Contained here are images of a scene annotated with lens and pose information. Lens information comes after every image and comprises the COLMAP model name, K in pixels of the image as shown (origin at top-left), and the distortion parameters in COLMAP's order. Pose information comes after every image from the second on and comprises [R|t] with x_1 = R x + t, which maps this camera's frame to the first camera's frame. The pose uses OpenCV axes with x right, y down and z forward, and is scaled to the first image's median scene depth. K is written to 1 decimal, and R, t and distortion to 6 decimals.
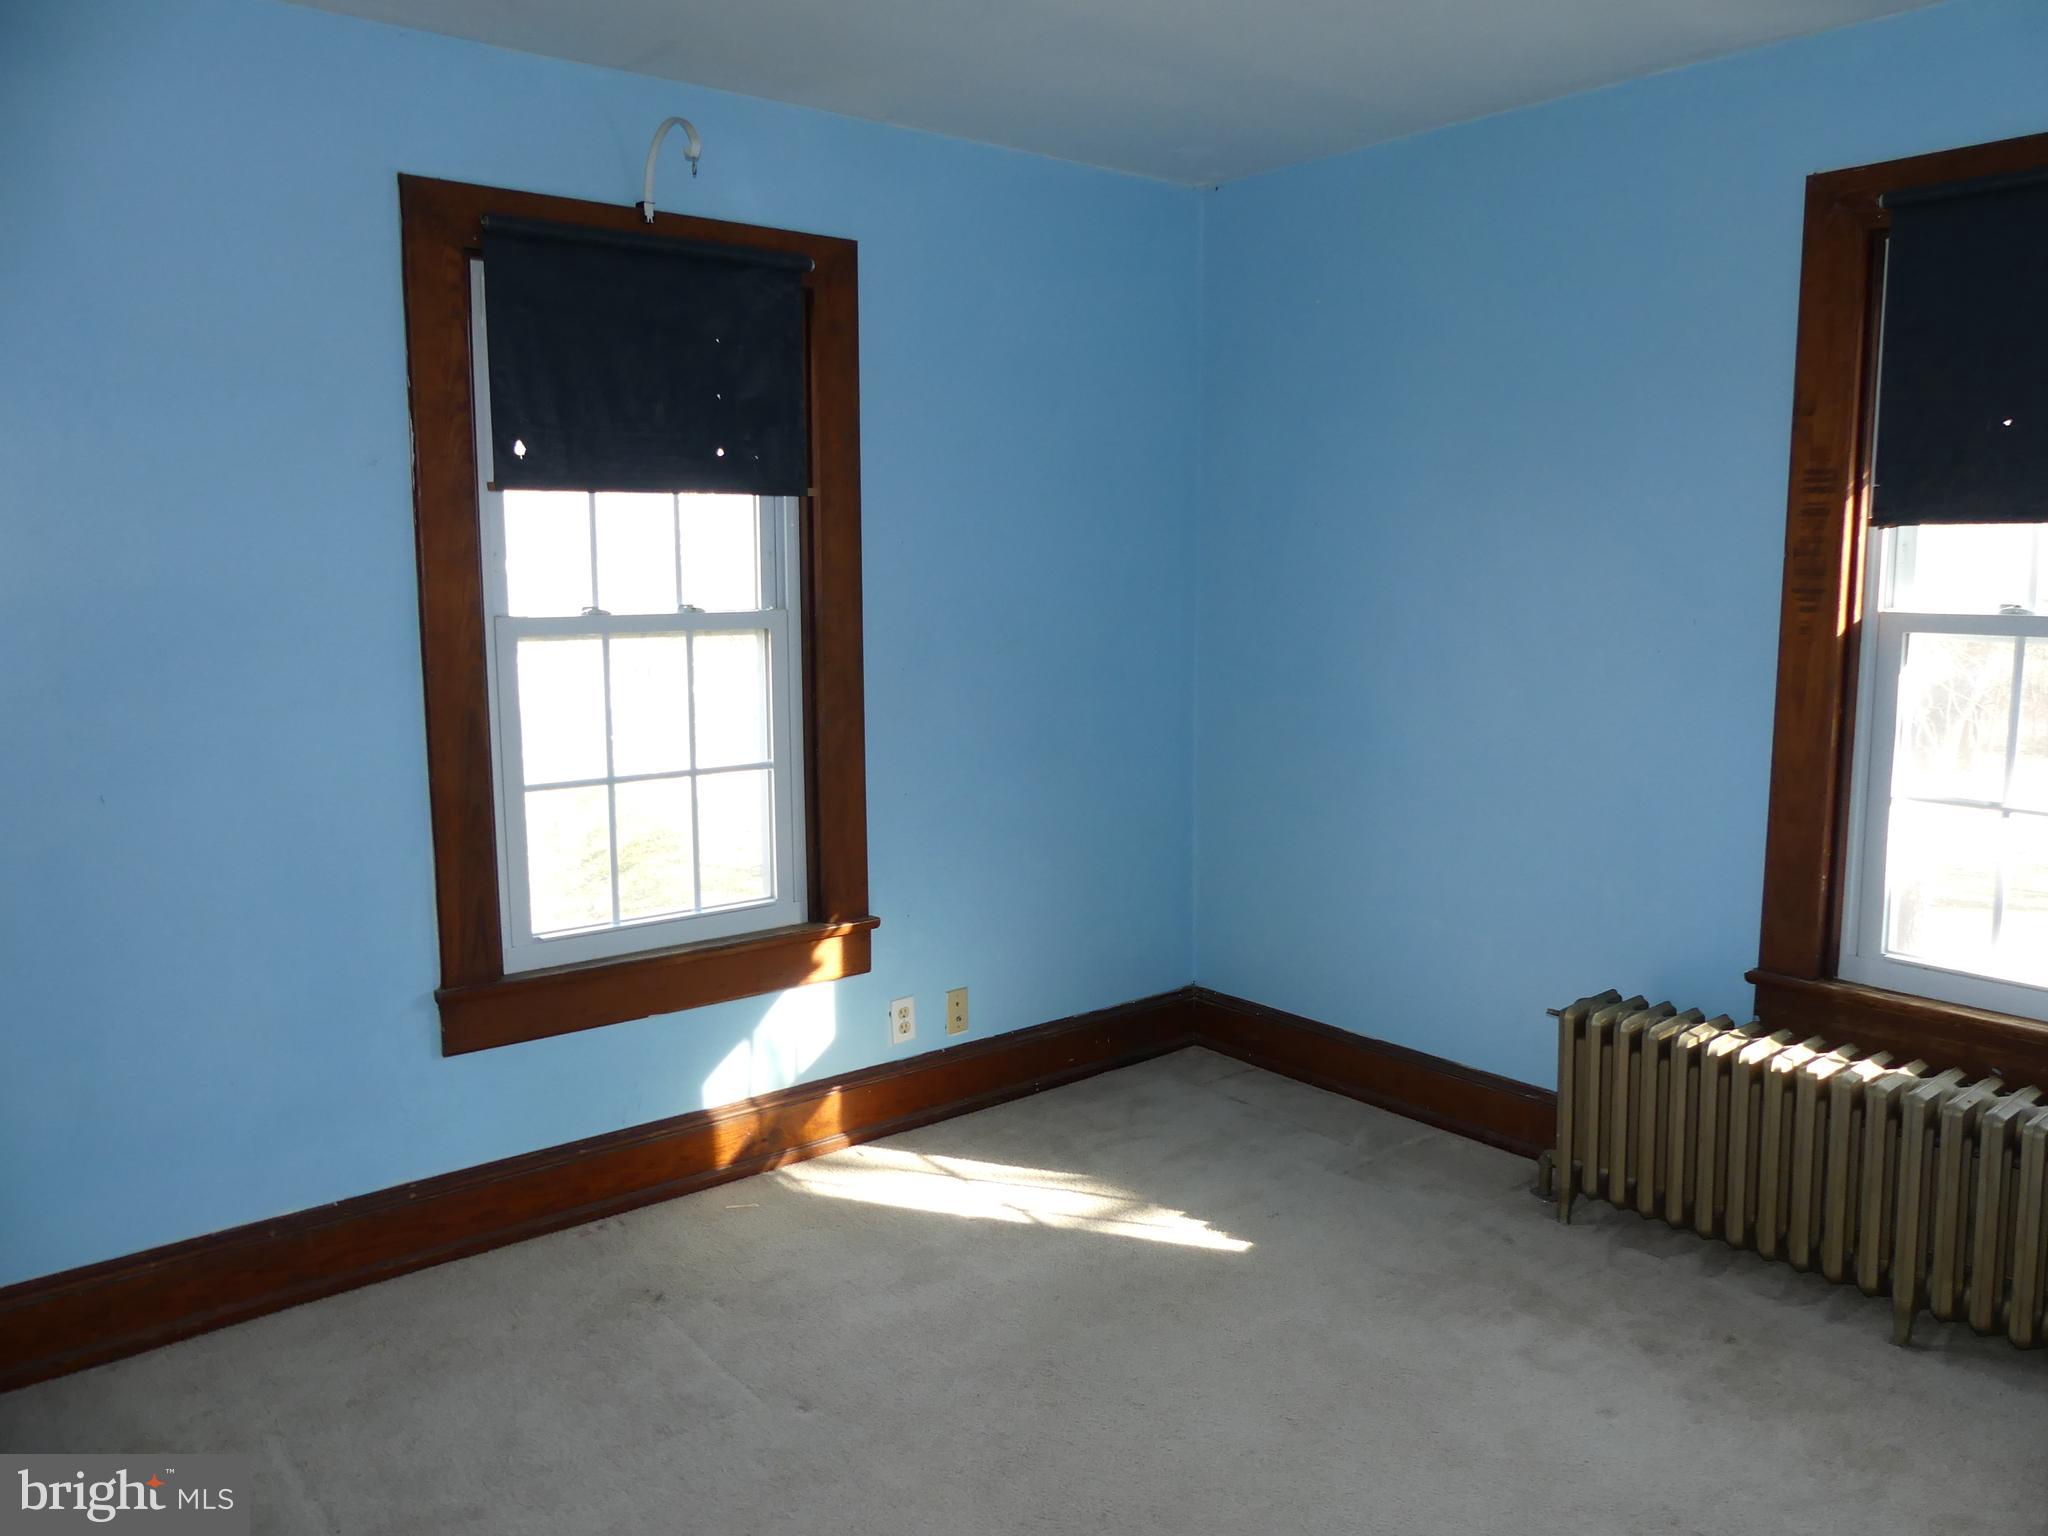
lens RADIAL K [[1433.9, 0, 1029.9], [0, 1433.9, 747.1], [0, 0, 1]] dist [-0.040274, 0.002414]
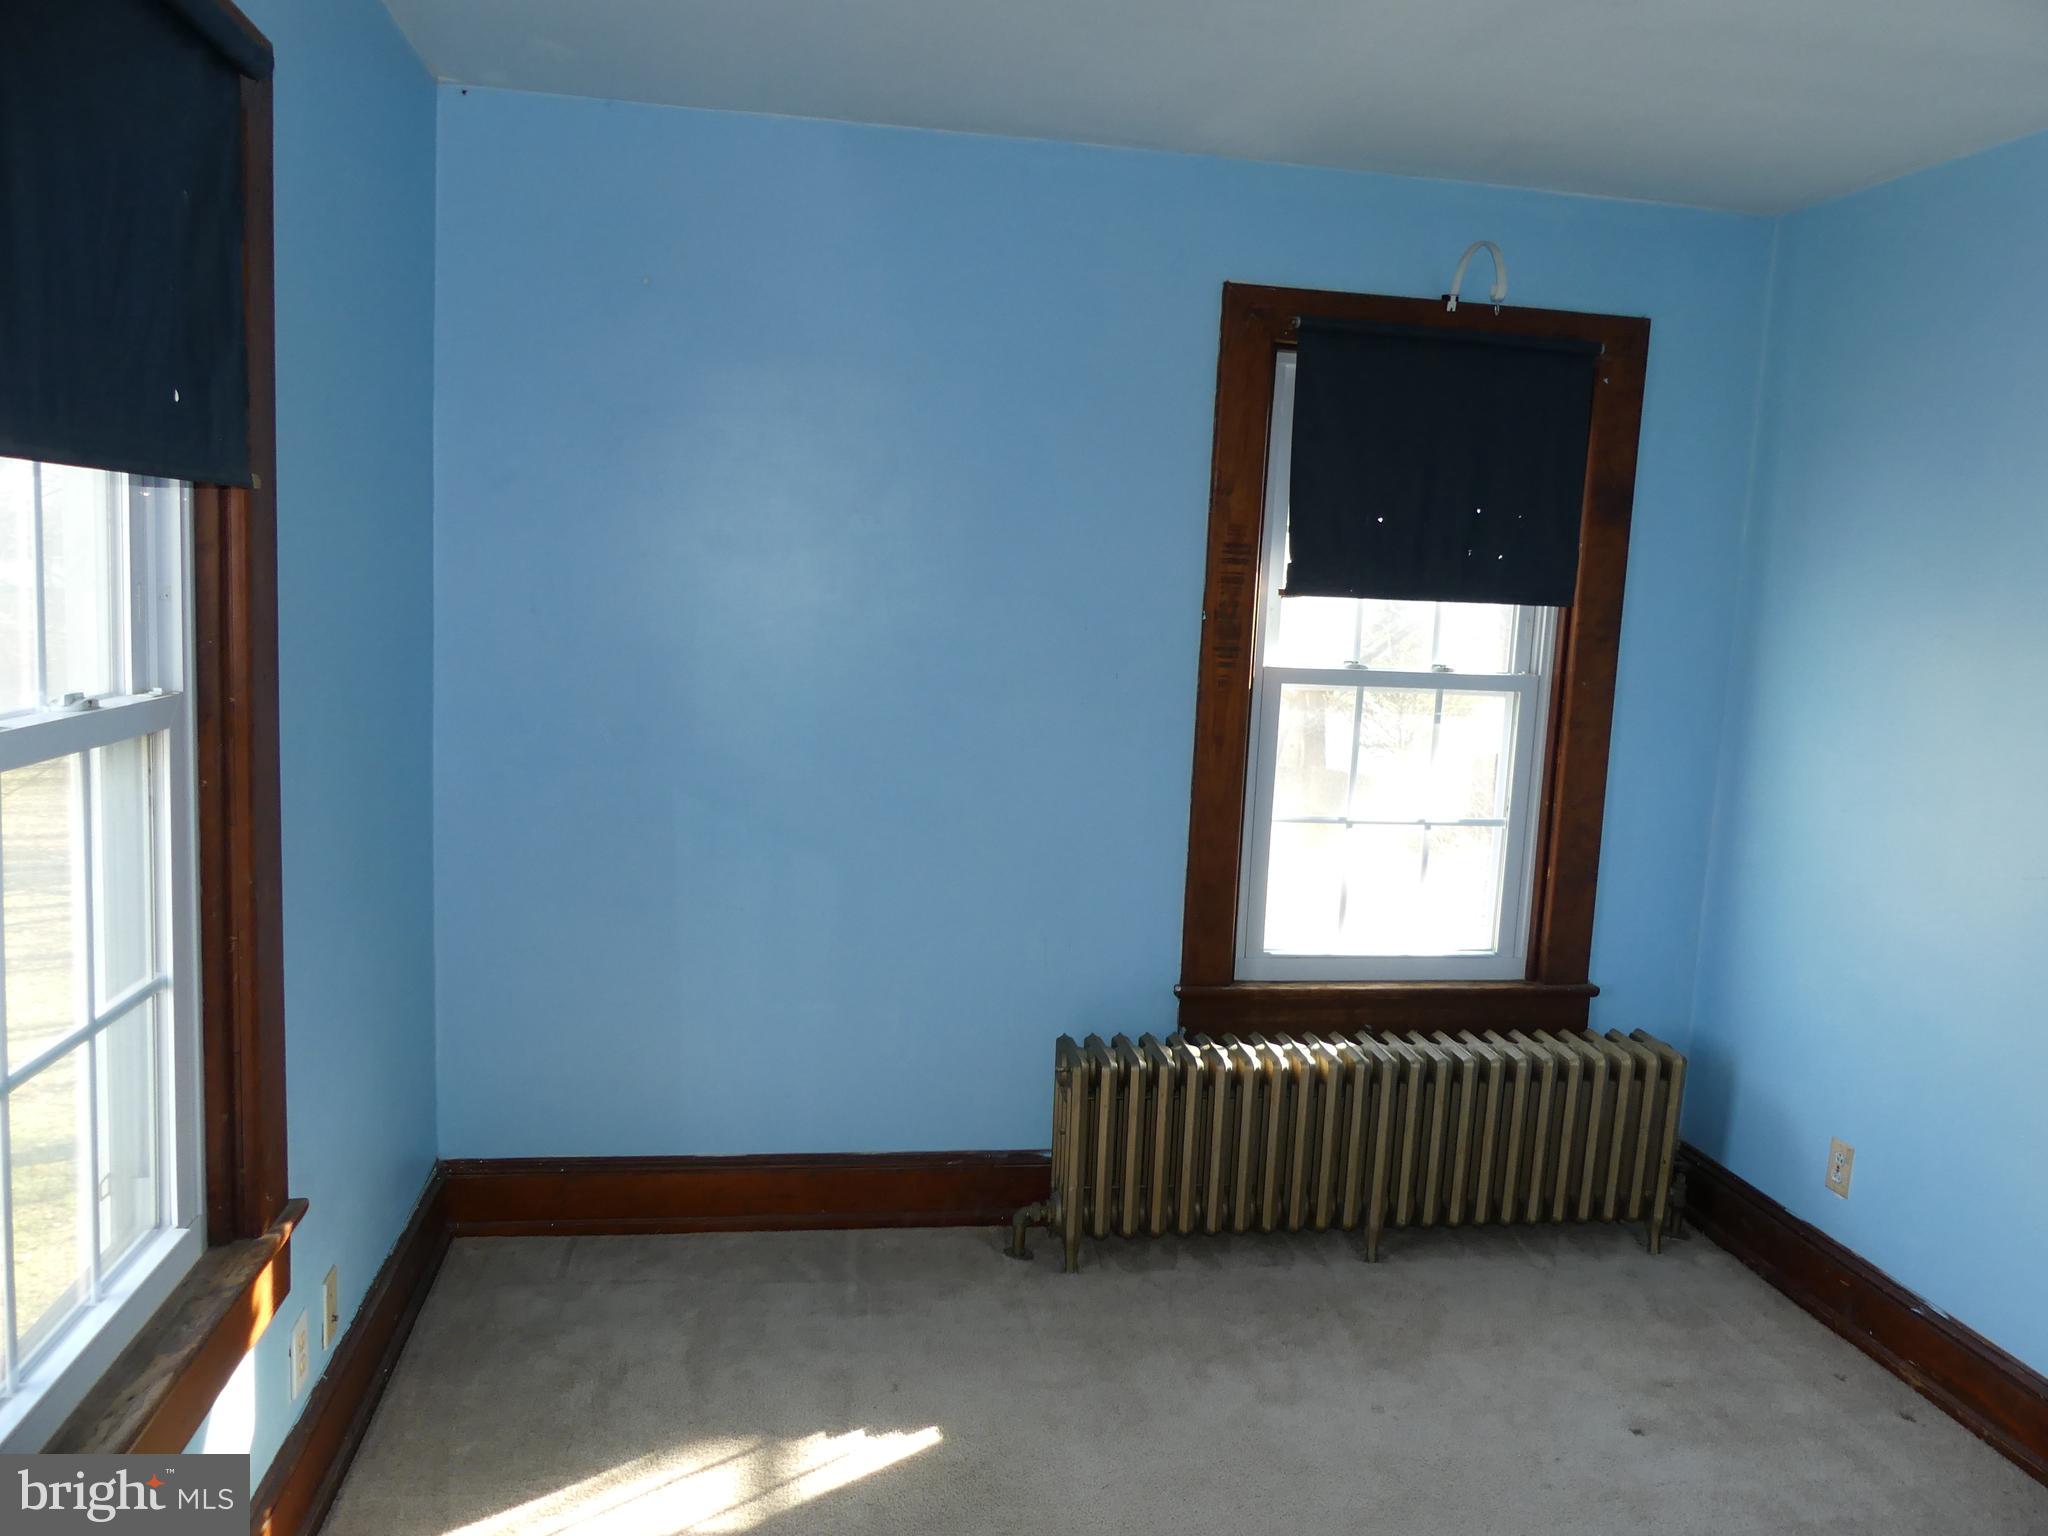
lens RADIAL K [[1508.0, 0, 1024.0], [0, 1508.0, 768.0], [0, 0, 1]] dist [-0.060823, 0.040700]
pose [[0.515673, -0.082432, 0.852811, -0.574675], [0.063791, 0.996292, 0.057729, -0.095449], [-0.854408, 0.024632, 0.519019, 0.515179]]
